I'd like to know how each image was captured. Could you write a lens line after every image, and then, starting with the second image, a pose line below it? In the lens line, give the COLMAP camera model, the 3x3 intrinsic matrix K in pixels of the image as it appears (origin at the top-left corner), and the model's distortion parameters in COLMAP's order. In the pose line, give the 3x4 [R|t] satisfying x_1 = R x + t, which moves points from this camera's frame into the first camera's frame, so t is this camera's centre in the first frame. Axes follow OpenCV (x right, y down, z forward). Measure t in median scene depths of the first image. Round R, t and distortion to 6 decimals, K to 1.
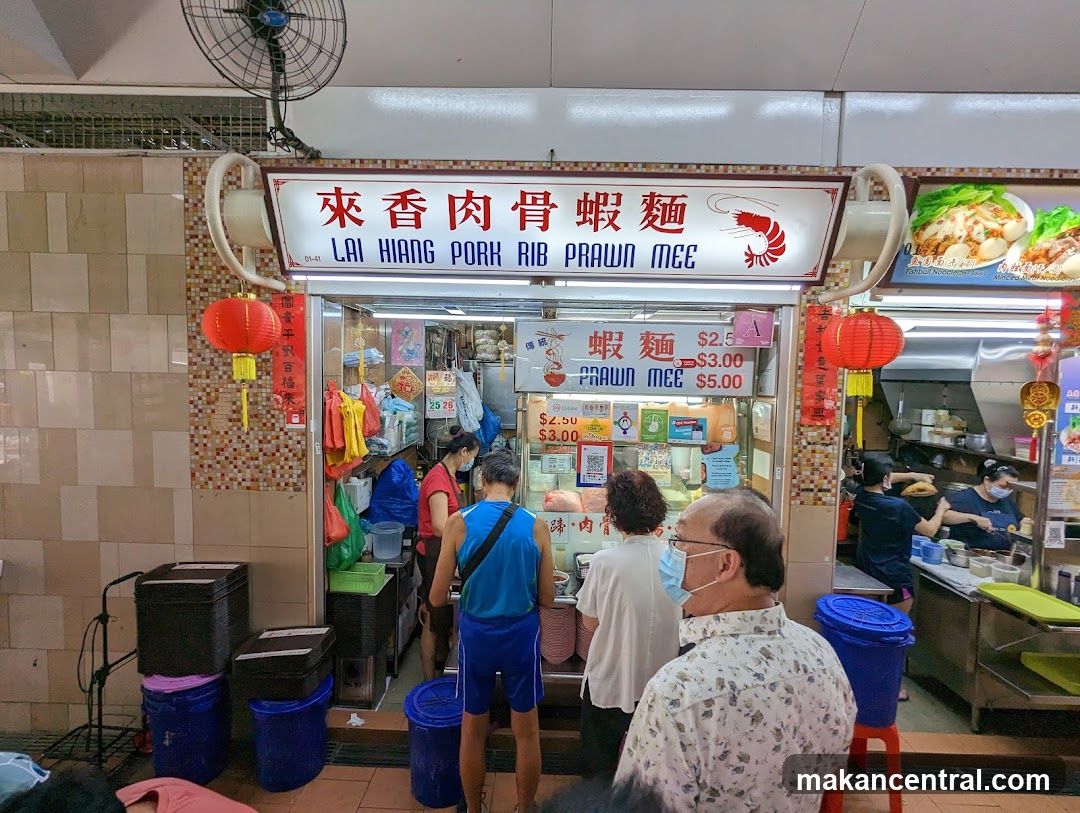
lens RADIAL K [[512.7, 0, 540.0], [0, 512.7, 406.5], [0, 0, 1]] dist [-0.005066, -0.000994]
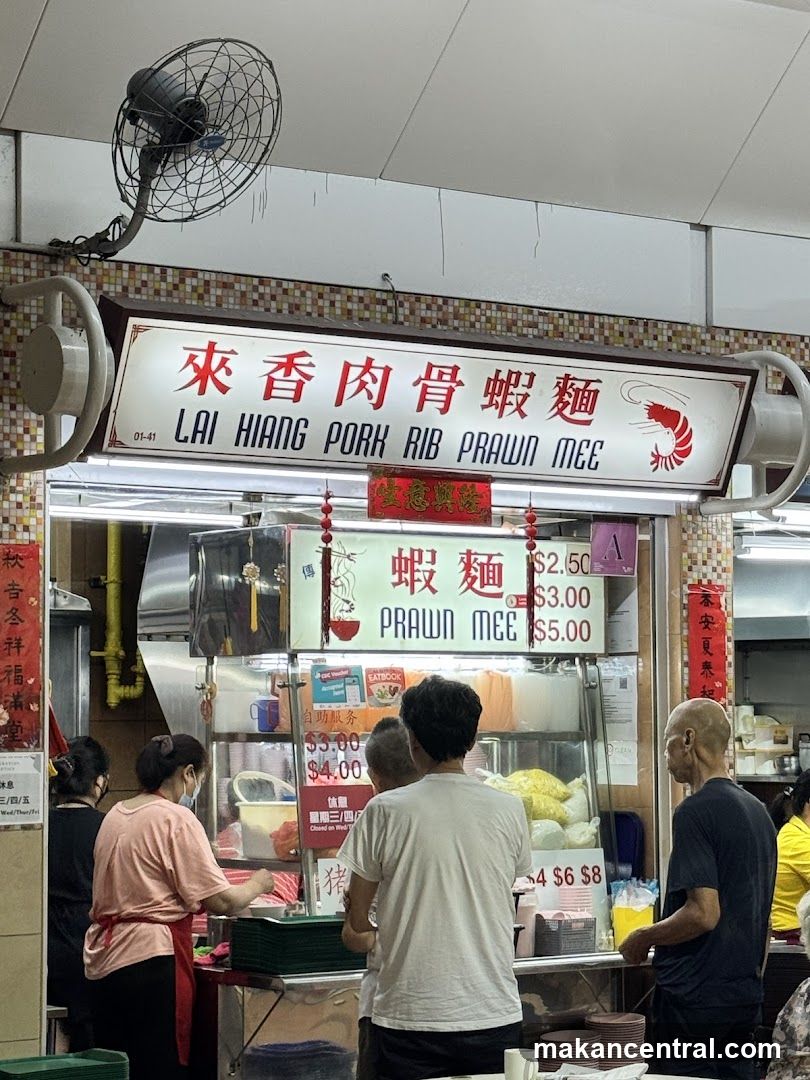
lens RADIAL K [[2813.3, 0, 405.0], [0, 2813.3, 540.0], [0, 0, 1]] dist [0.058928, 0.703352]
pose [[0.793050, 0.013362, 0.609010, -2.390086], [0.059225, 0.993332, -0.098917, 0.213260], [-0.606270, 0.114515, 0.786971, -2.007929]]
